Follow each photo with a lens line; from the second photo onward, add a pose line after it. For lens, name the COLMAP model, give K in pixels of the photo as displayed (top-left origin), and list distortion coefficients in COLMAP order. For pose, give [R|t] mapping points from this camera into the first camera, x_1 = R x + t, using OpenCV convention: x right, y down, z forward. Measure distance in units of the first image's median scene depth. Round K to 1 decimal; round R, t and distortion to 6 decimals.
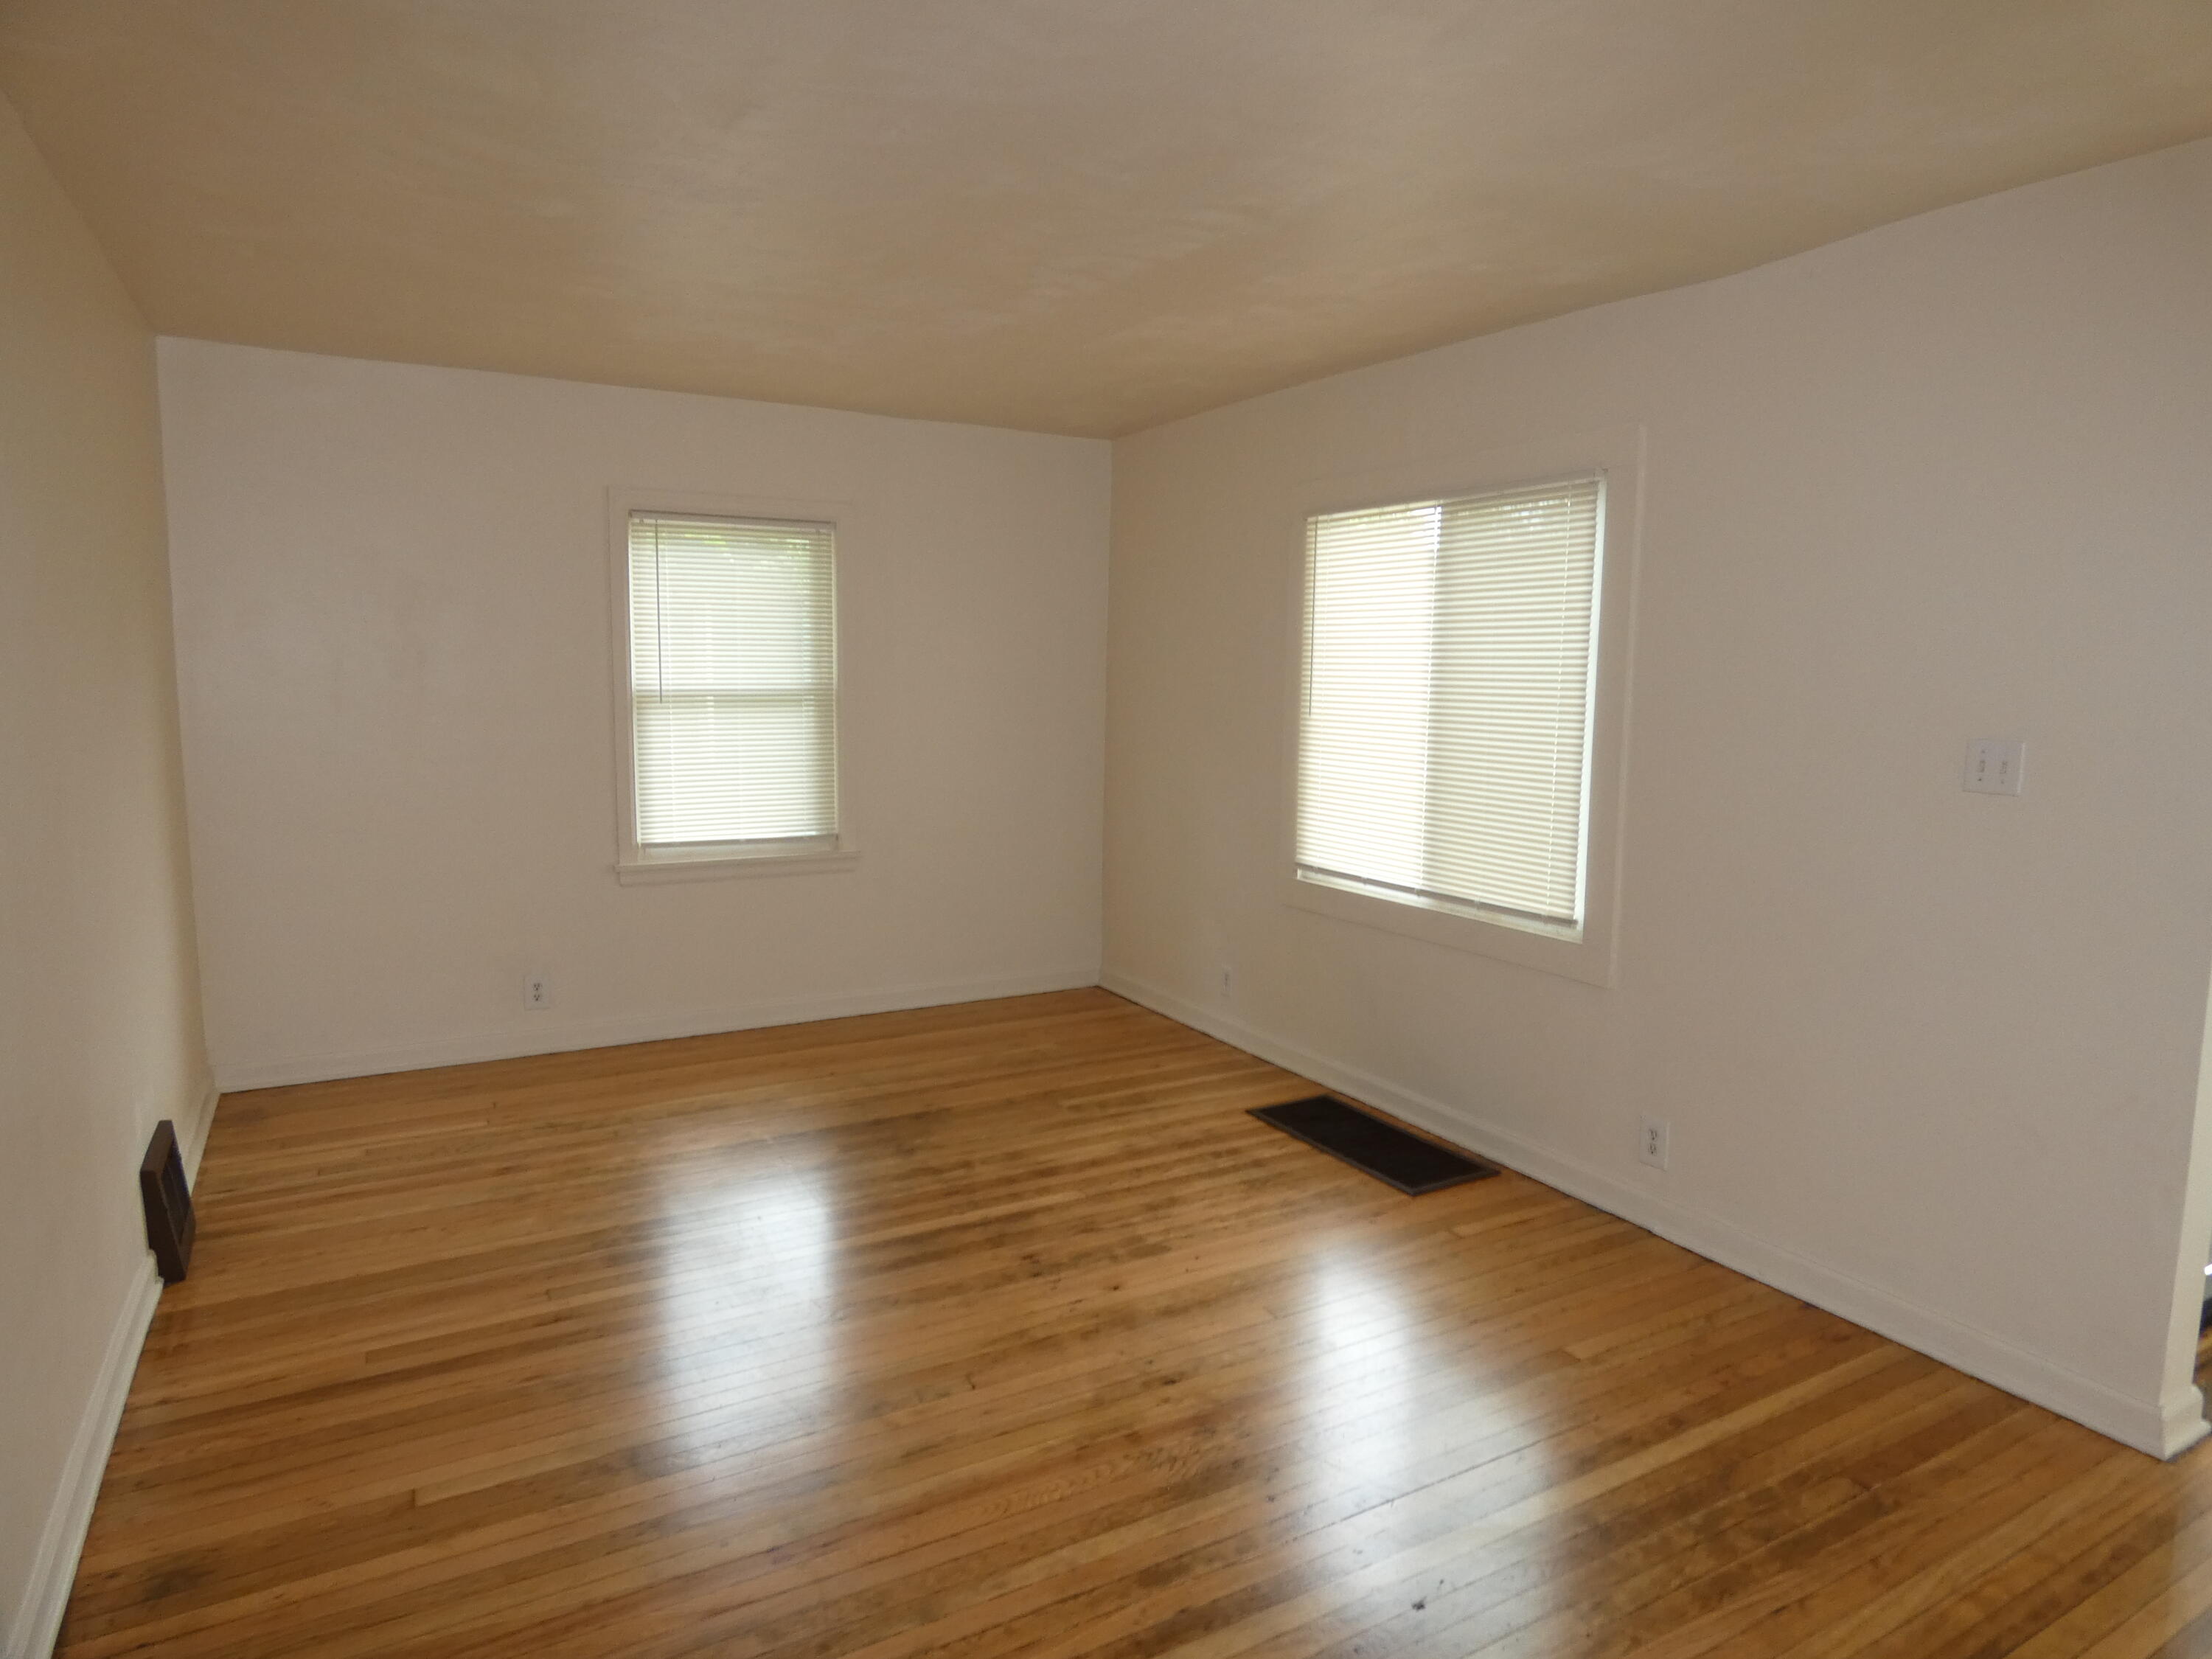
lens RADIAL K [[1322.5, 0, 1129.5], [0, 1322.5, 831.4], [0, 0, 1]] dist [-0.014488, -0.001559]
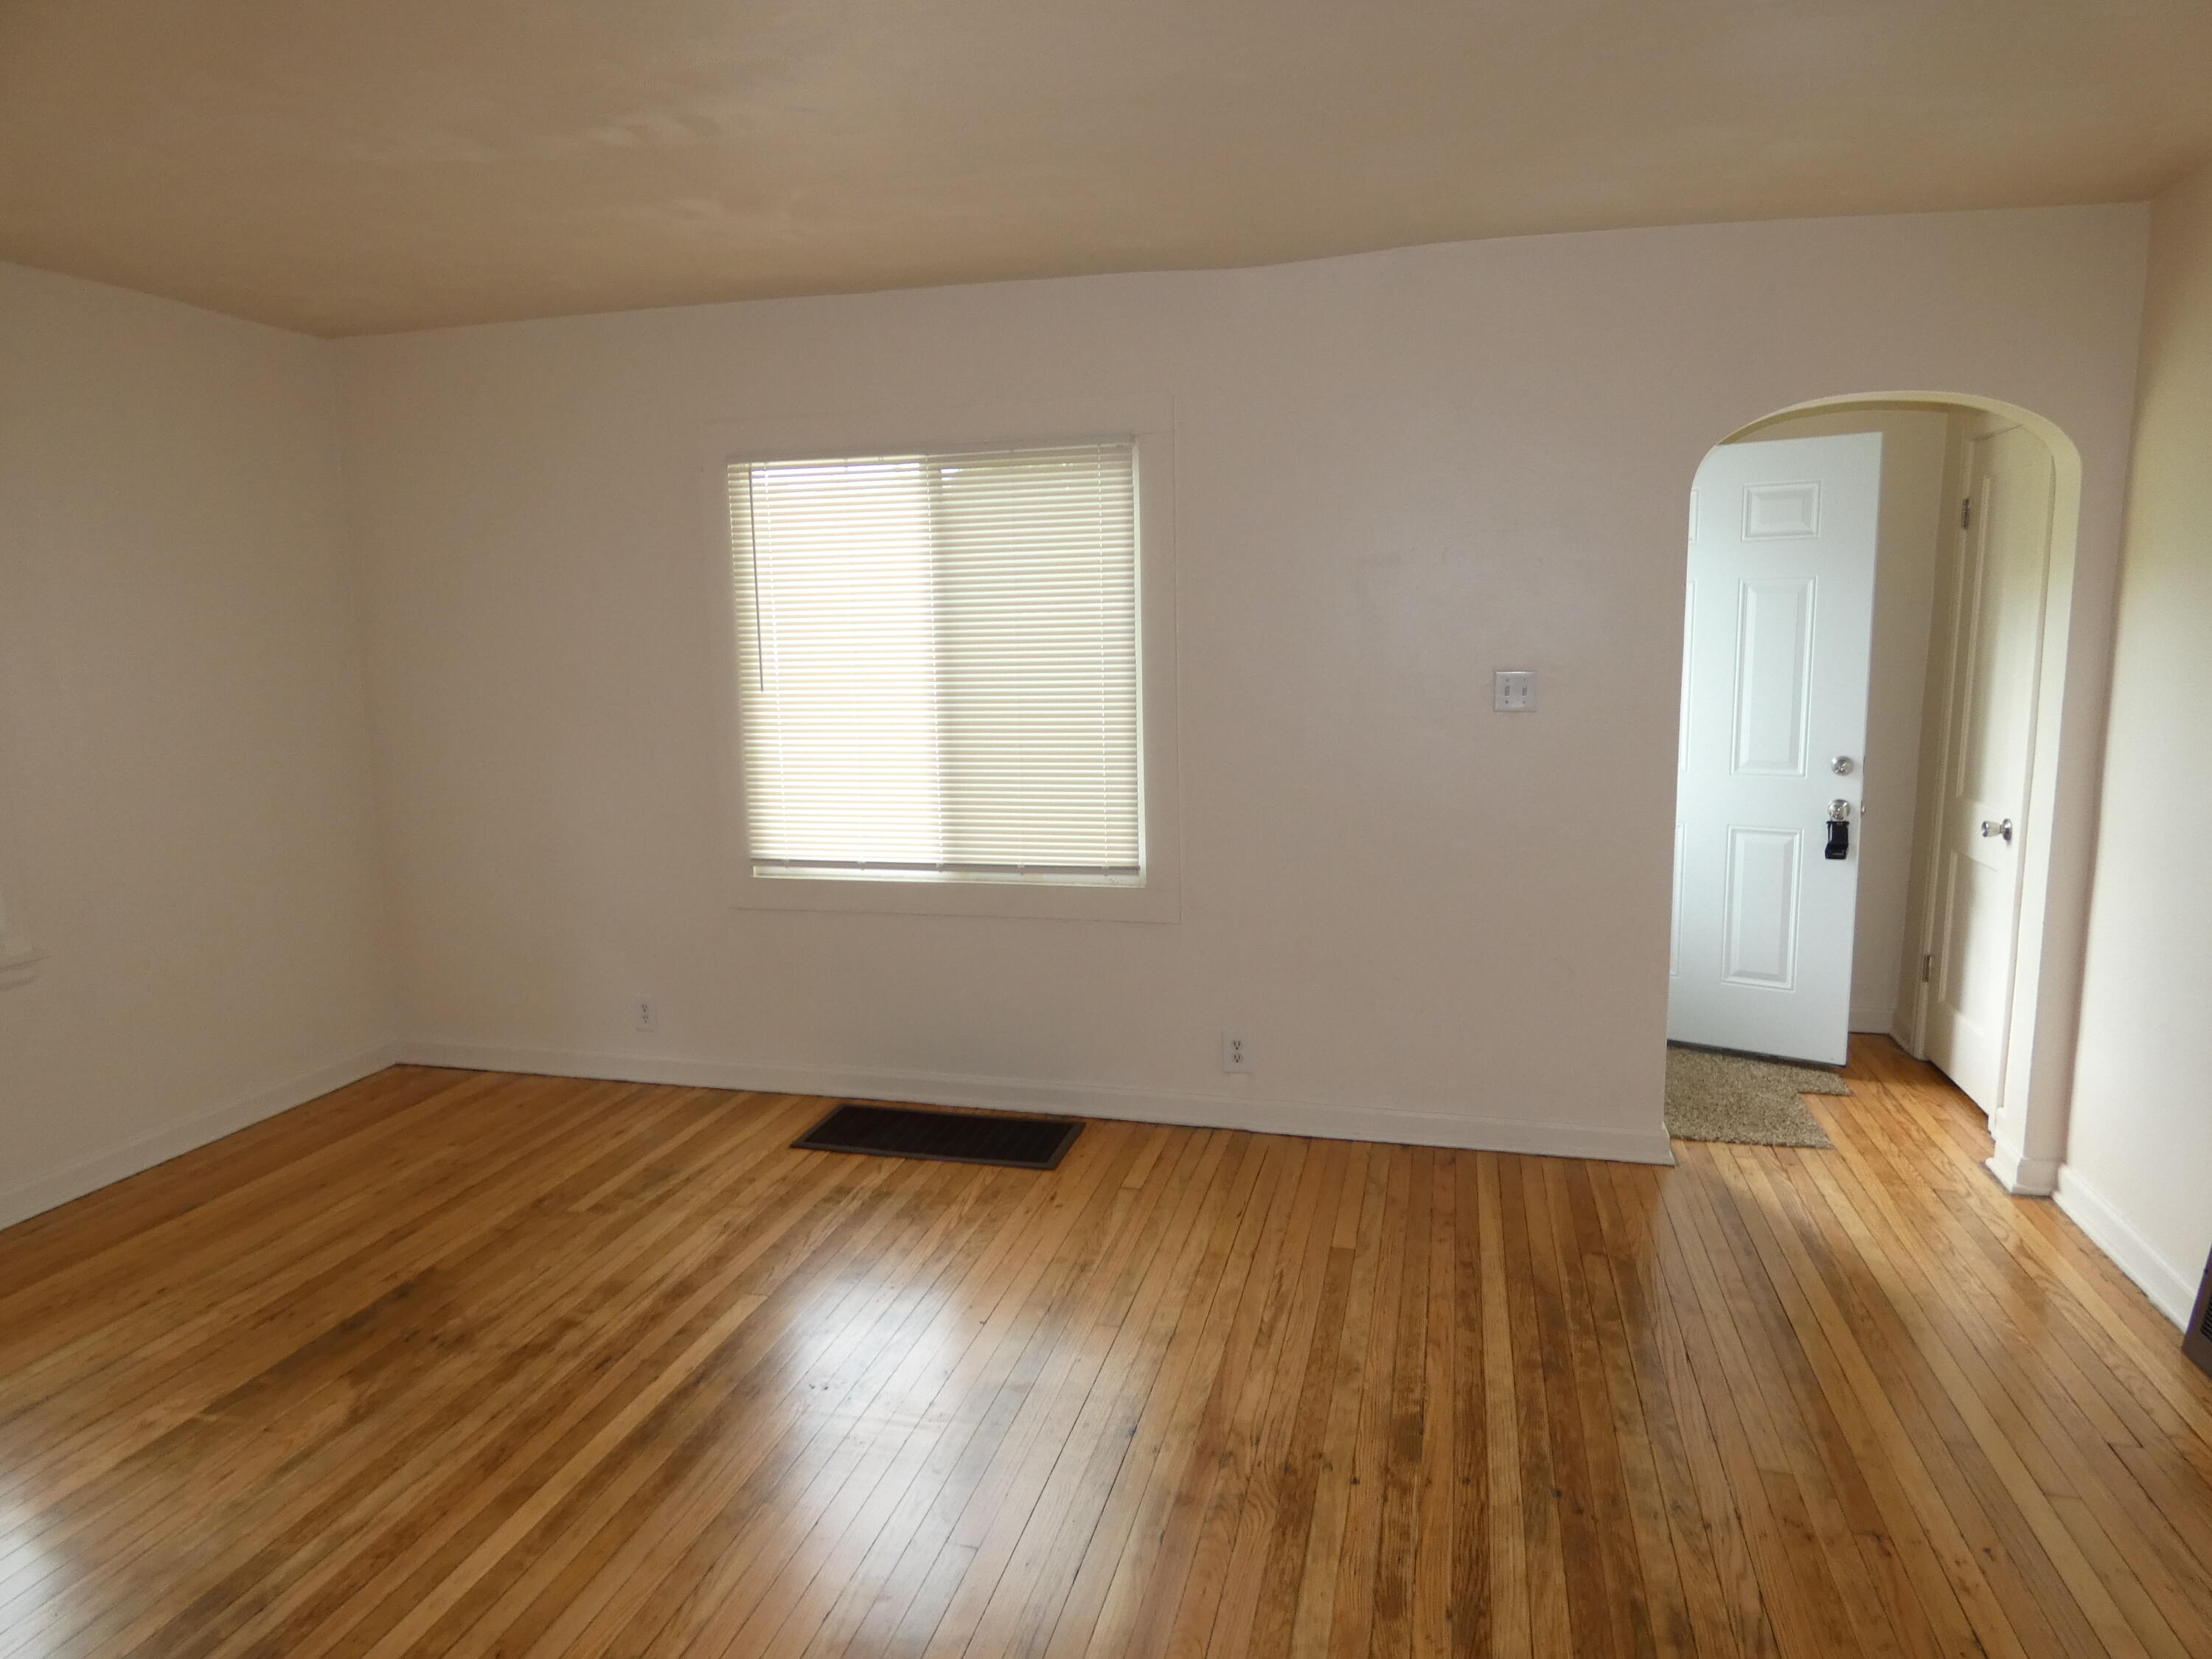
lens RADIAL K [[1329.0, 0, 1108.9], [0, 1329.0, 820.3], [0, 0, 1]] dist [0.005249, -0.011733]
pose [[0.700938, -0.132362, 0.700833, -0.382257], [0.117294, 0.990642, 0.069785, -0.041967], [-0.703511, 0.033289, 0.709904, 0.240250]]
